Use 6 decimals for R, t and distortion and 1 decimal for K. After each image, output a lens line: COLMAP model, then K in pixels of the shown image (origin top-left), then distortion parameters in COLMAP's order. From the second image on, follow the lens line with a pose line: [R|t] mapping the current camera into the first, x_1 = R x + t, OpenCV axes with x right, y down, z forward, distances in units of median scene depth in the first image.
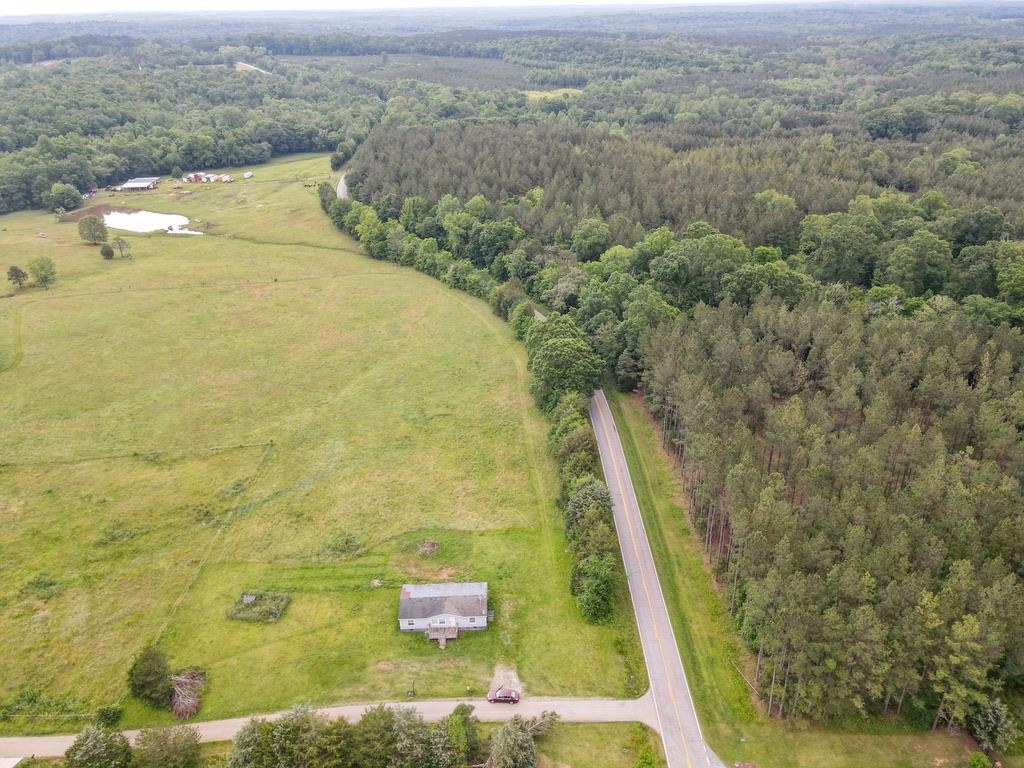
lens RADIAL K [[750.9, 0, 517.5], [0, 750.9, 381.2], [0, 0, 1]] dist [-0.005519, 0.038439]
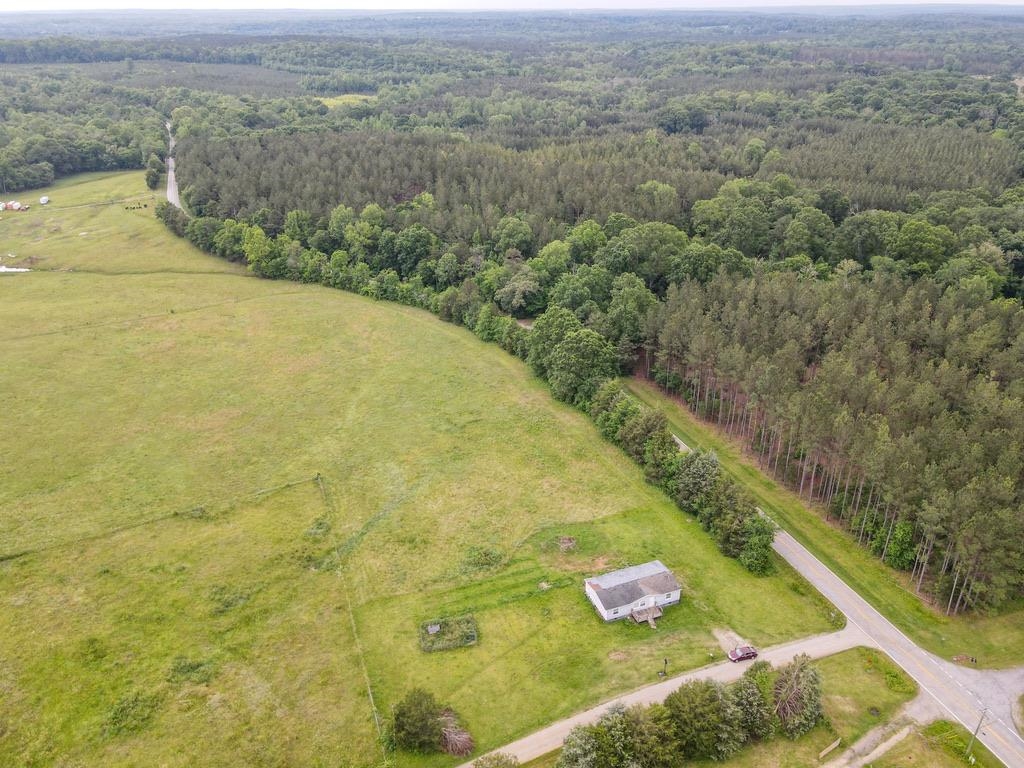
lens RADIAL K [[757.9, 0, 515.1], [0, 757.9, 383.6], [0, 0, 1]] dist [0.000708, 0.027750]
pose [[0.946735, -0.134125, 0.292752, -0.235380], [0.136322, 0.990579, 0.012982, -0.006843], [-0.291735, 0.027618, 0.956100, 0.022963]]
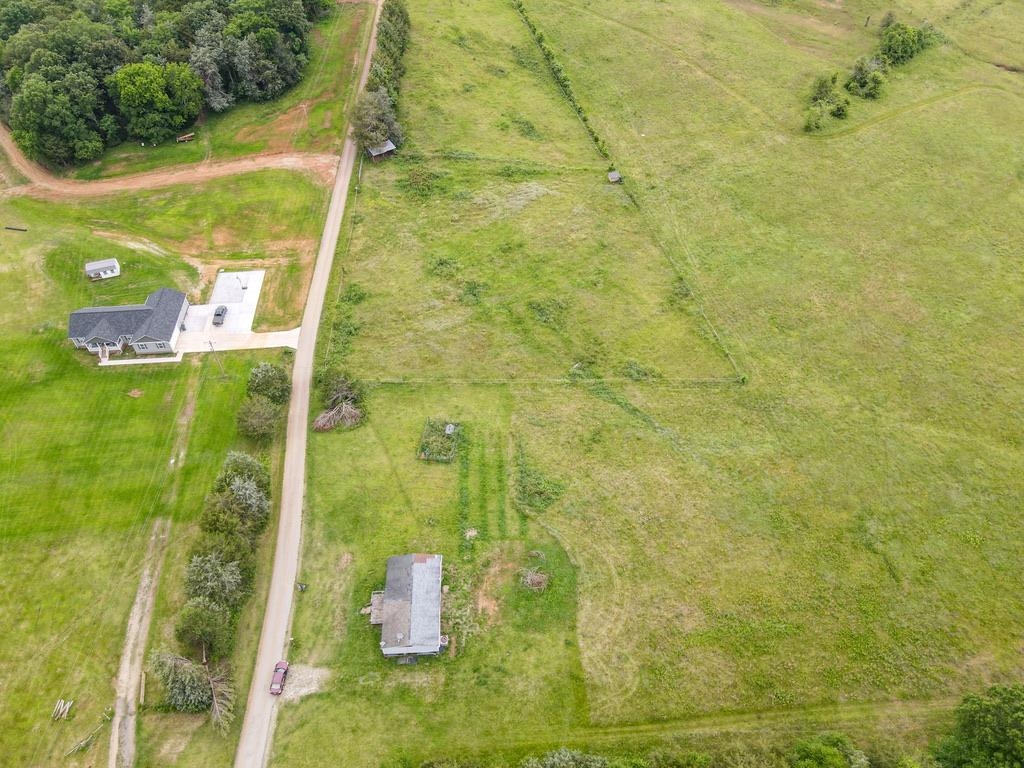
lens RADIAL K [[760.1, 0, 518.3], [0, 760.1, 380.6], [0, 0, 1]] dist [-0.001680, 0.020765]
pose [[0.014233, 0.739139, -0.673403, 0.142305], [-0.436193, 0.610600, 0.660986, -0.230075], [0.899740, 0.284326, 0.331098, 0.339909]]
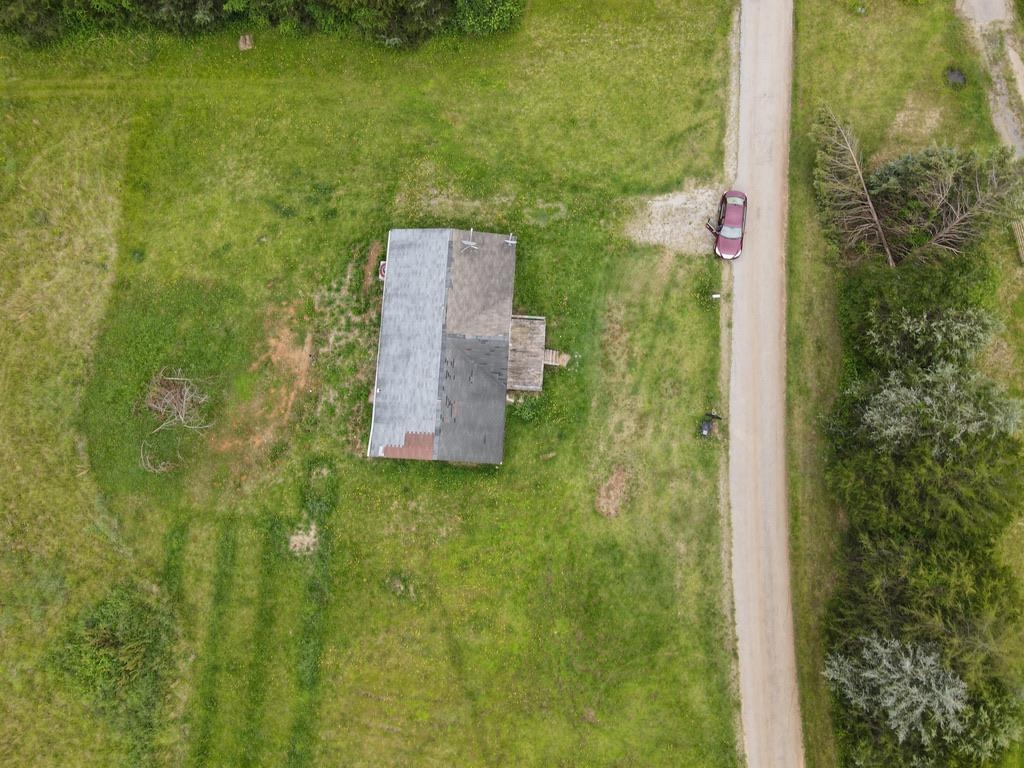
lens RADIAL K [[760.1, 0, 518.3], [0, 760.1, 380.6], [0, 0, 1]] dist [-0.001680, 0.020765]
pose [[0.096353, -0.981672, 0.164426, -0.079613], [0.465089, 0.190456, 0.864534, -0.007118], [-0.880005, -0.006828, 0.474916, 0.359058]]
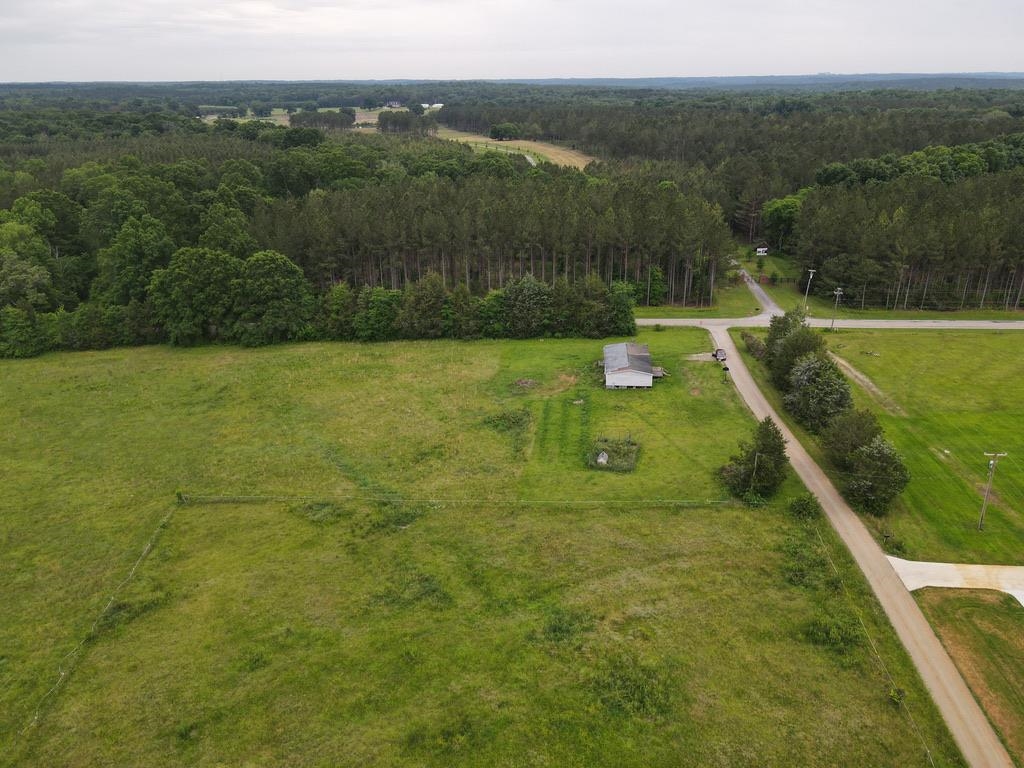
lens RADIAL K [[760.1, 0, 518.3], [0, 760.1, 380.6], [0, 0, 1]] dist [-0.001680, 0.020765]
pose [[0.123779, -0.351788, 0.927860, -0.519399], [0.452061, 0.852376, 0.262863, -0.018059], [-0.883357, 0.386912, 0.264536, 0.393043]]
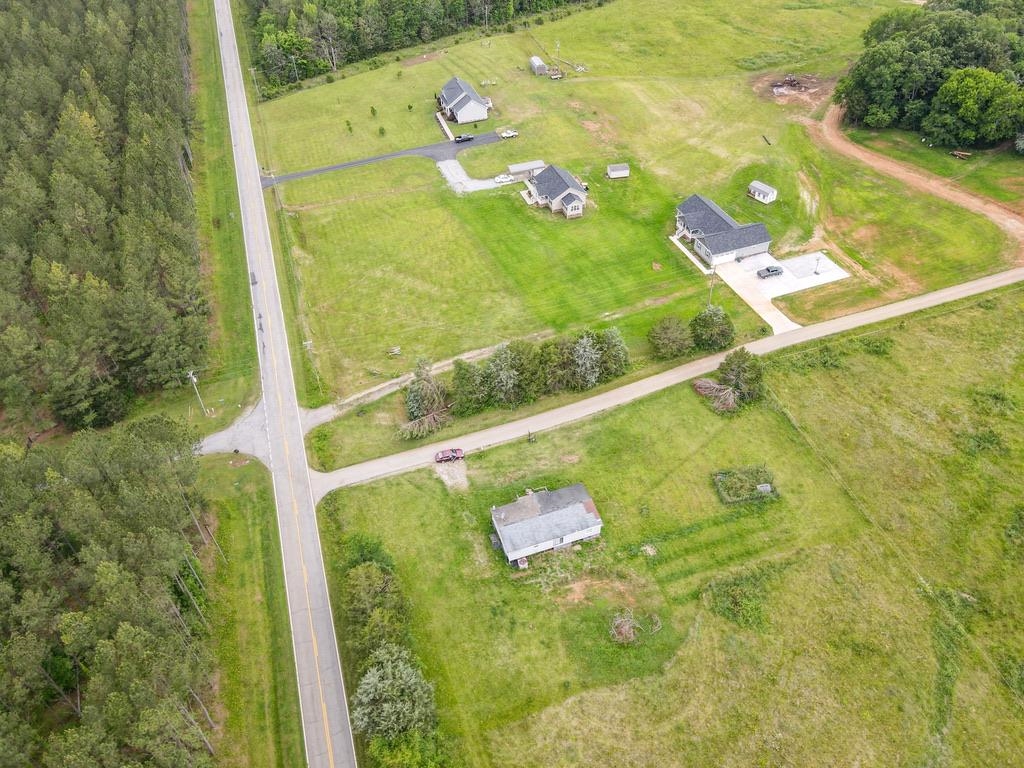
lens RADIAL K [[750.9, 0, 517.5], [0, 750.9, 381.2], [0, 0, 1]] dist [-0.005519, 0.038439]
pose [[-0.953023, 0.229383, -0.197813, 0.031687], [-0.104009, 0.365537, 0.924967, -0.258439], [0.284480, 0.902090, -0.324508, 0.516004]]
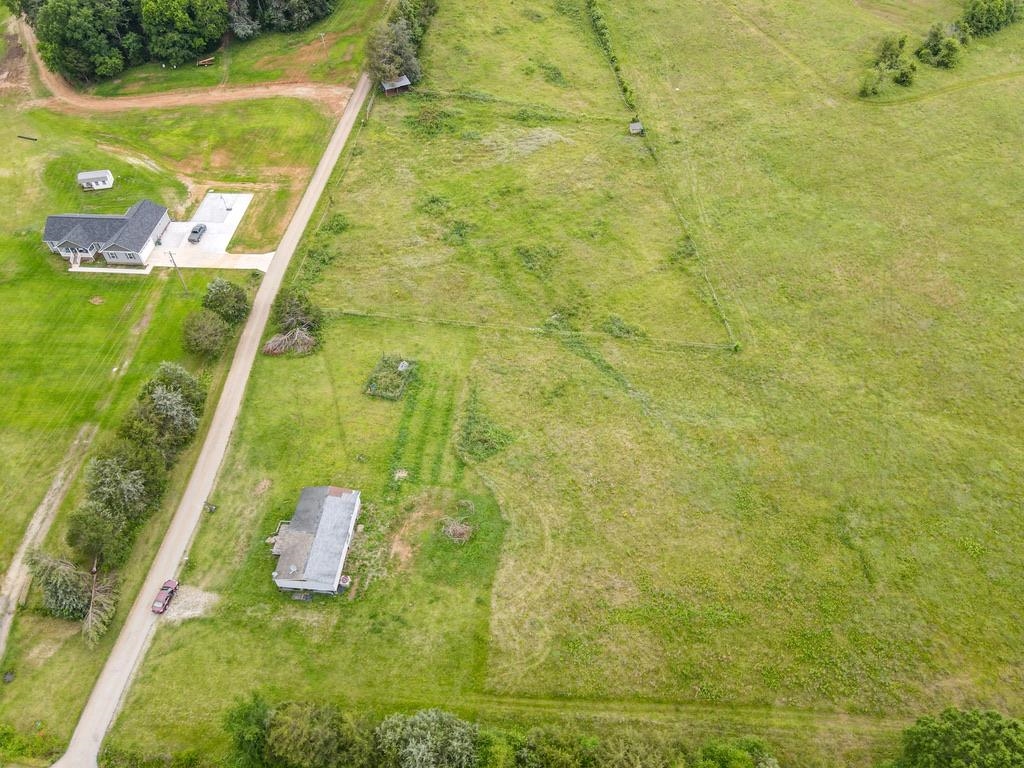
lens RADIAL K [[755.3, 0, 514.2], [0, 755.3, 385.1], [0, 0, 1]] dist [0.004473, 0.008623]
pose [[-0.124254, 0.743001, -0.657655, 0.133319], [-0.428223, 0.557738, 0.711023, -0.212642], [0.895090, 0.369970, 0.248869, 0.423104]]
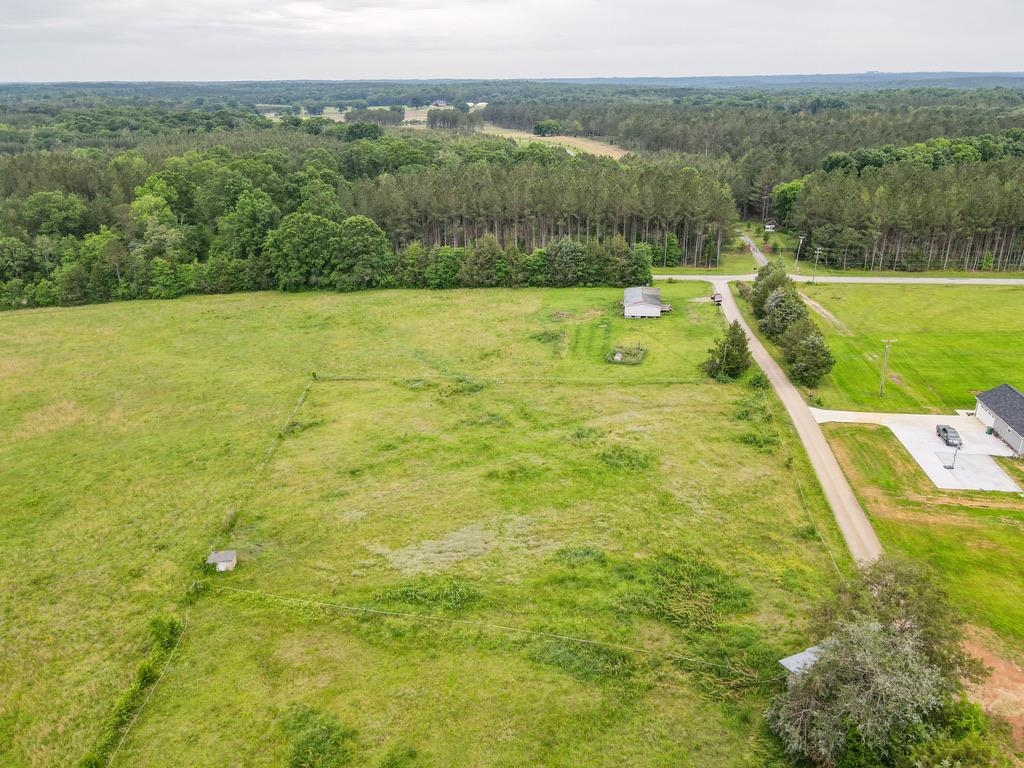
lens RADIAL K [[760.1, 0, 518.3], [0, 760.1, 380.6], [0, 0, 1]] dist [-0.001680, 0.020765]
pose [[0.174937, -0.349746, 0.920367, -0.672534], [0.448447, 0.860493, 0.241756, -0.007553], [-0.876523, 0.370444, 0.307375, 0.377288]]
